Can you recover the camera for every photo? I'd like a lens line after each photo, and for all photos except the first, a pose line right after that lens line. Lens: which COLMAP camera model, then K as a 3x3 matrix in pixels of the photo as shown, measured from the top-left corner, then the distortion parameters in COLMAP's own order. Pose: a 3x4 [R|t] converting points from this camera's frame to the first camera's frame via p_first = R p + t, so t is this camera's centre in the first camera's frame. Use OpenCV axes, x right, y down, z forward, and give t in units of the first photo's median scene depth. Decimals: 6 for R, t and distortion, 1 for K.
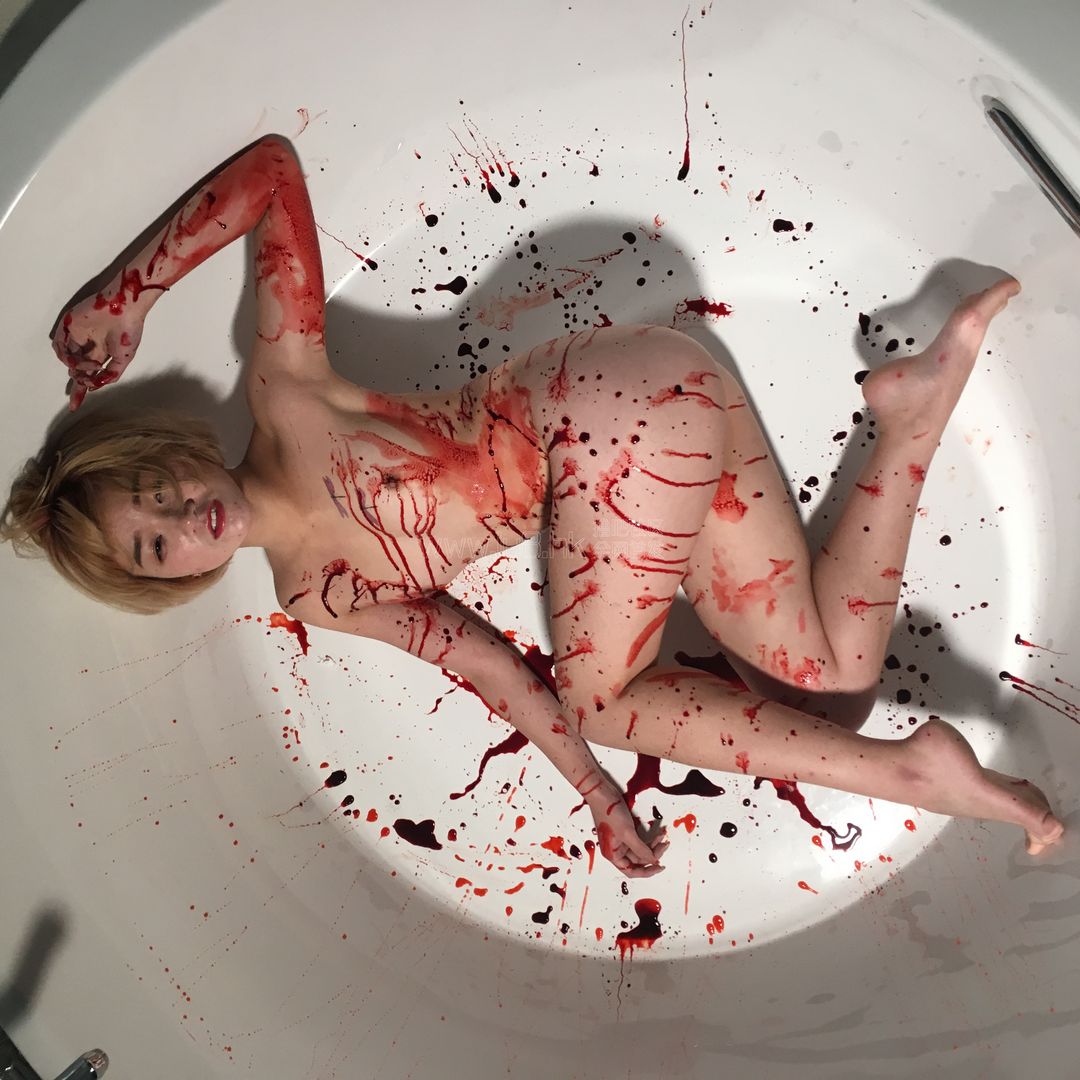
lens RADIAL K [[1224.1, 0, 544.1], [0, 1224.1, 547.2], [0, 0, 1]] dist [0.051732, 0.000000]
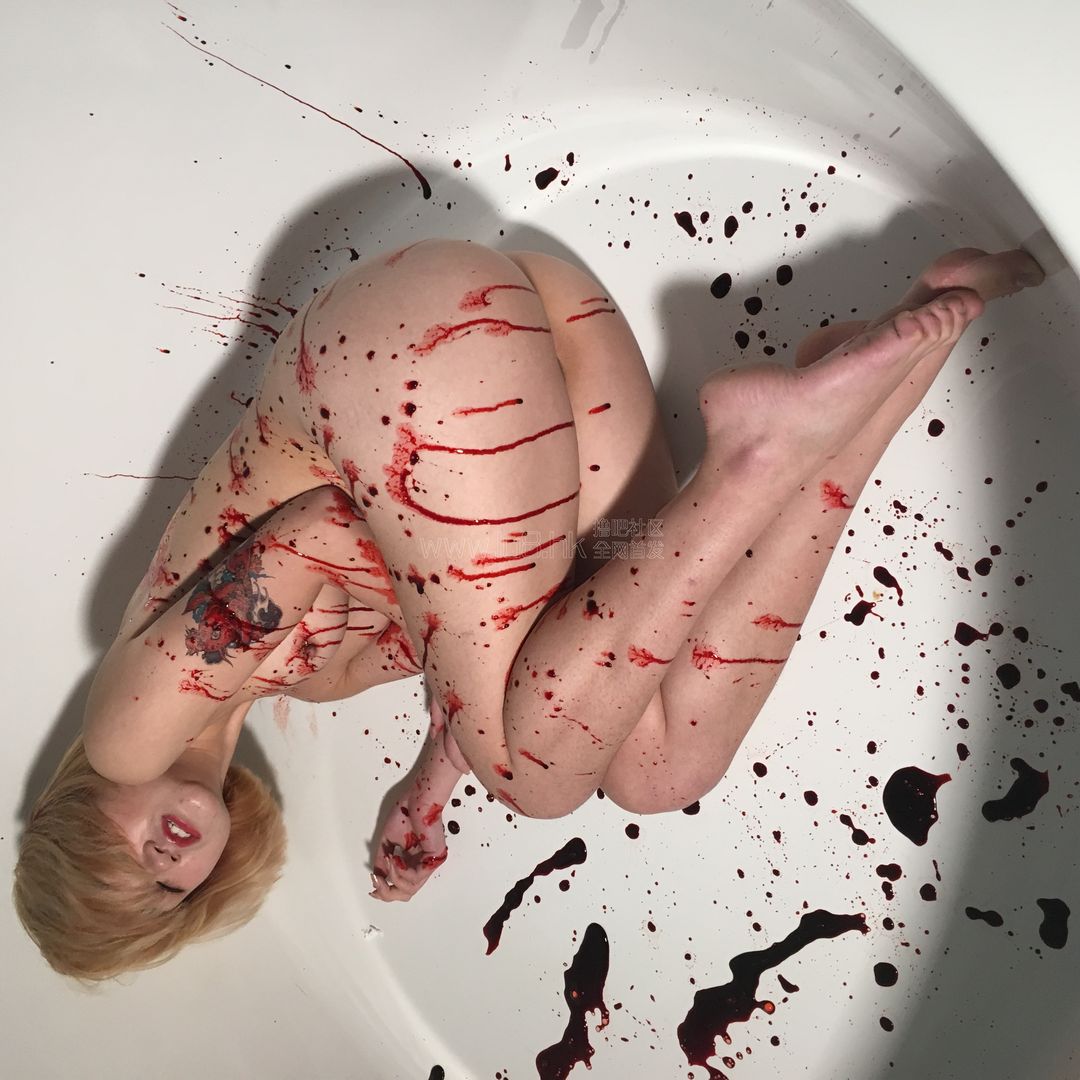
lens RADIAL K [[1224.1, 0, 540.2], [0, 1224.1, 534.2], [0, 0, 1]] dist [0.051732, 0.000000]
pose [[0.809175, -0.467984, -0.355284, 0.344005], [0.397939, 0.881369, -0.254625, 0.118980], [0.432296, 0.064655, 0.899411, 0.318146]]
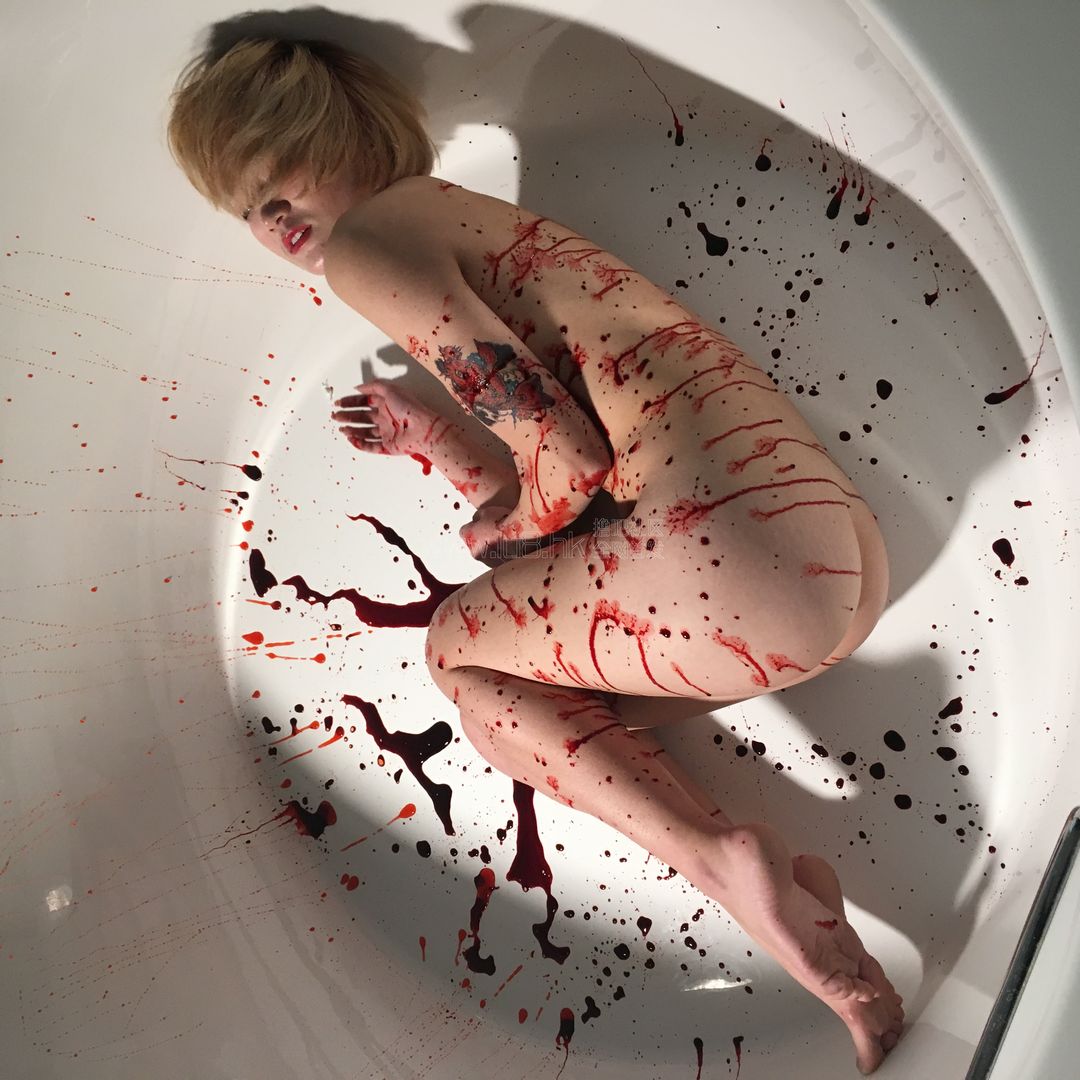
lens RADIAL K [[1224.1, 0, 543.3], [0, 1224.1, 546.1], [0, 0, 1]] dist [0.051732, 0.000000]
pose [[0.575996, 0.814317, -0.071527, 0.080358], [-0.733721, 0.553590, 0.393944, -0.339995], [0.360392, -0.174429, 0.916347, 0.204733]]
